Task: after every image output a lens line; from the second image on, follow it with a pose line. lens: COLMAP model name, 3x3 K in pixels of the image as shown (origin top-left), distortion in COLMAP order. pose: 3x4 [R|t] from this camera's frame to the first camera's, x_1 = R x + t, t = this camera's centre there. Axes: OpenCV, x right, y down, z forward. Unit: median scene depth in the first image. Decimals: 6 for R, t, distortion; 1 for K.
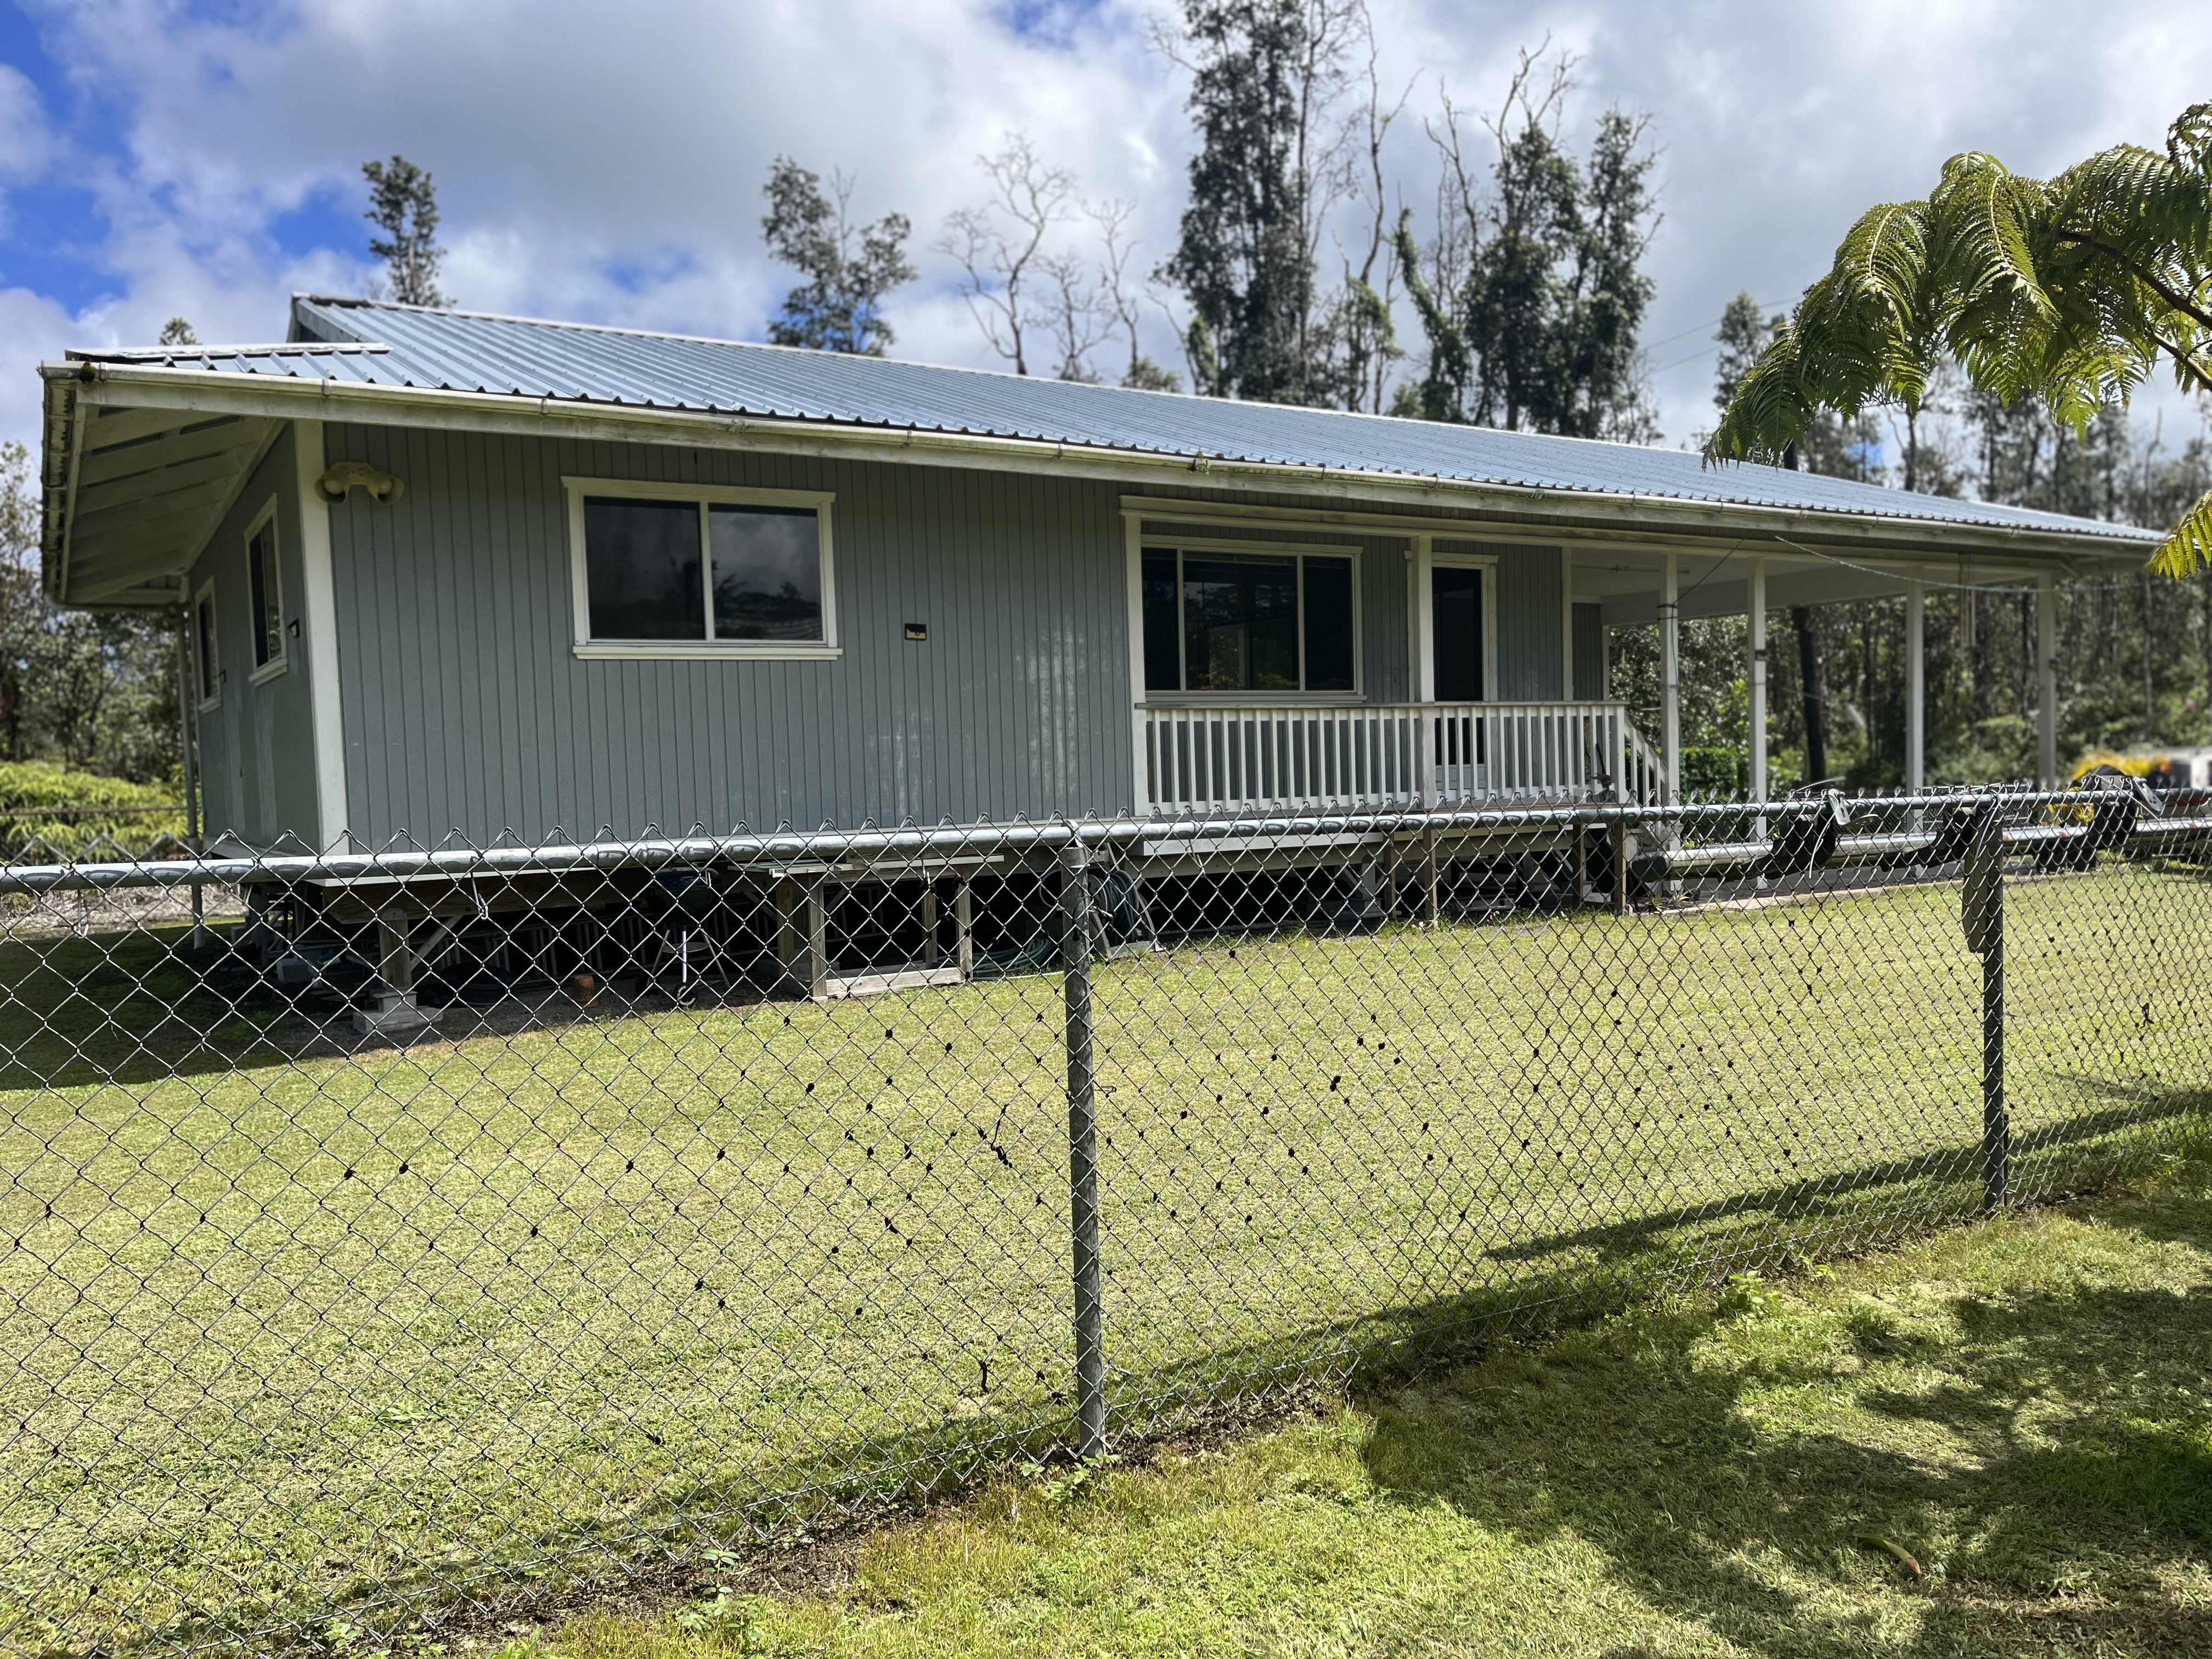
lens RADIAL K [[1670.9, 0, 1106.0], [0, 1670.9, 829.5], [0, 0, 1]] dist [0.078923, -0.065863]
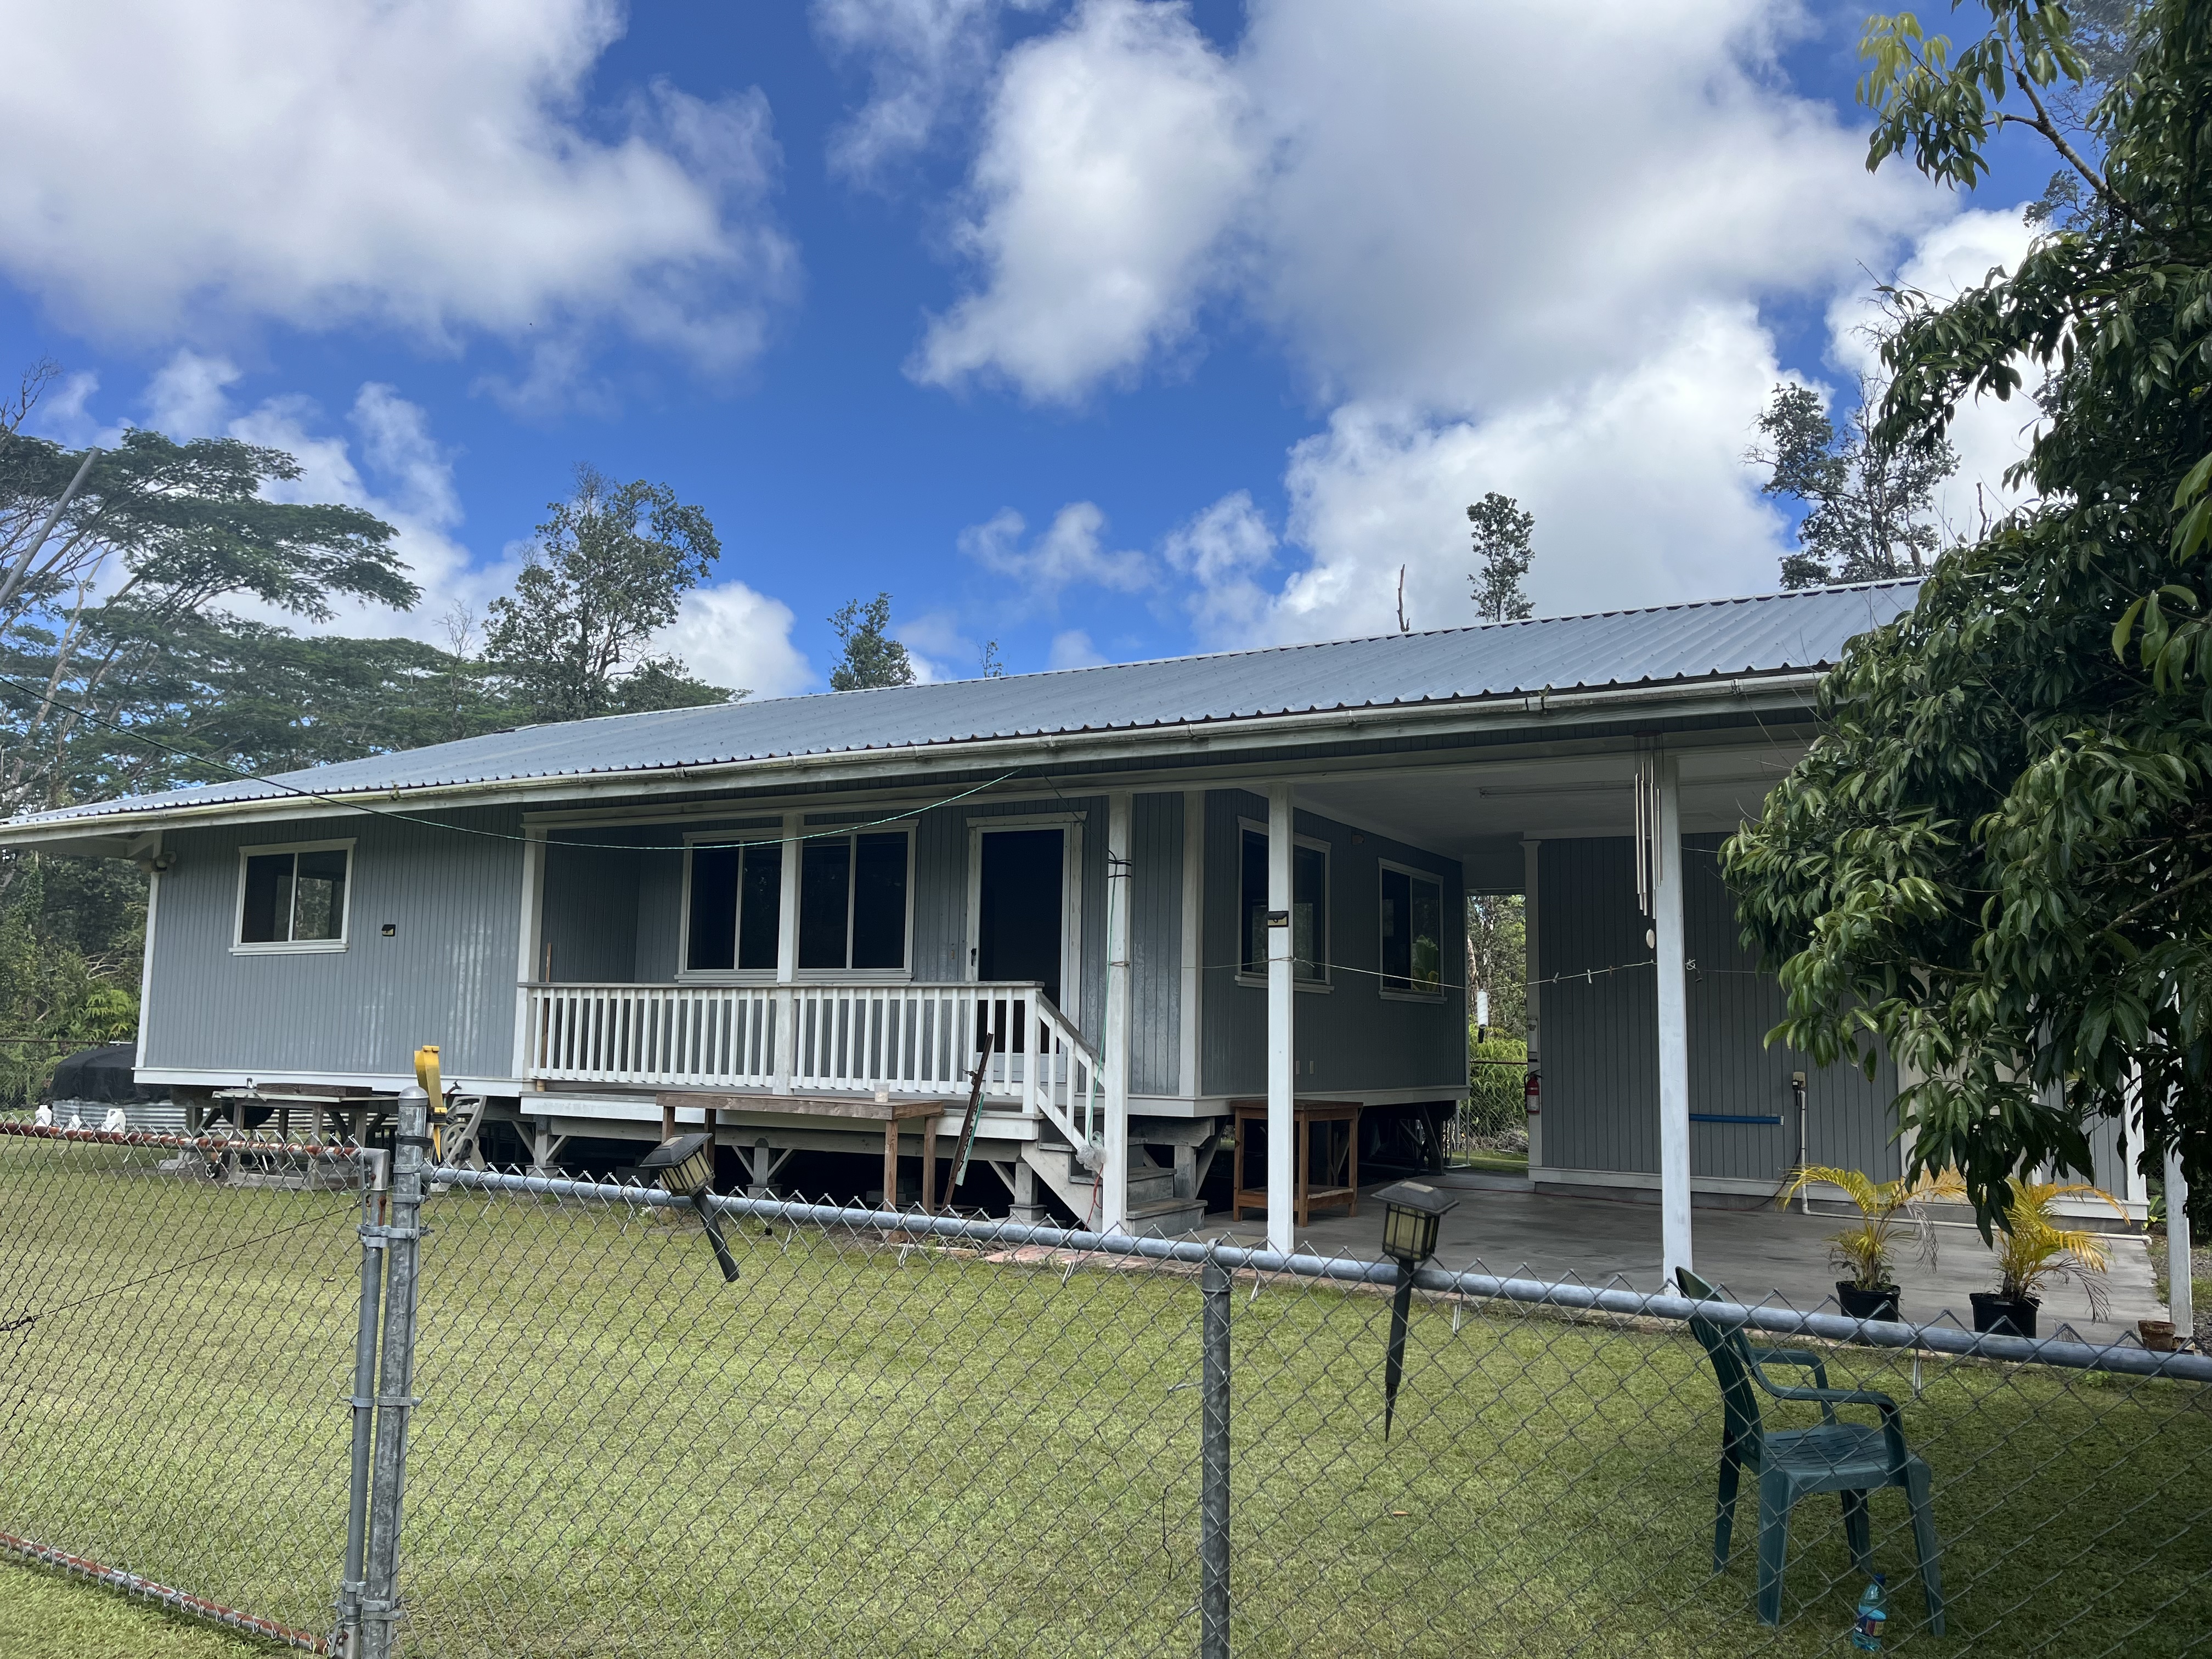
lens RADIAL K [[1670.9, 0, 1106.0], [0, 1670.9, 829.5], [0, 0, 1]] dist [0.078923, -0.065863]
pose [[0.461176, -0.071676, -0.884409, 1.100024], [-0.068373, 0.990898, -0.115959, -0.062014], [0.884671, 0.113947, 0.452078, 0.694373]]
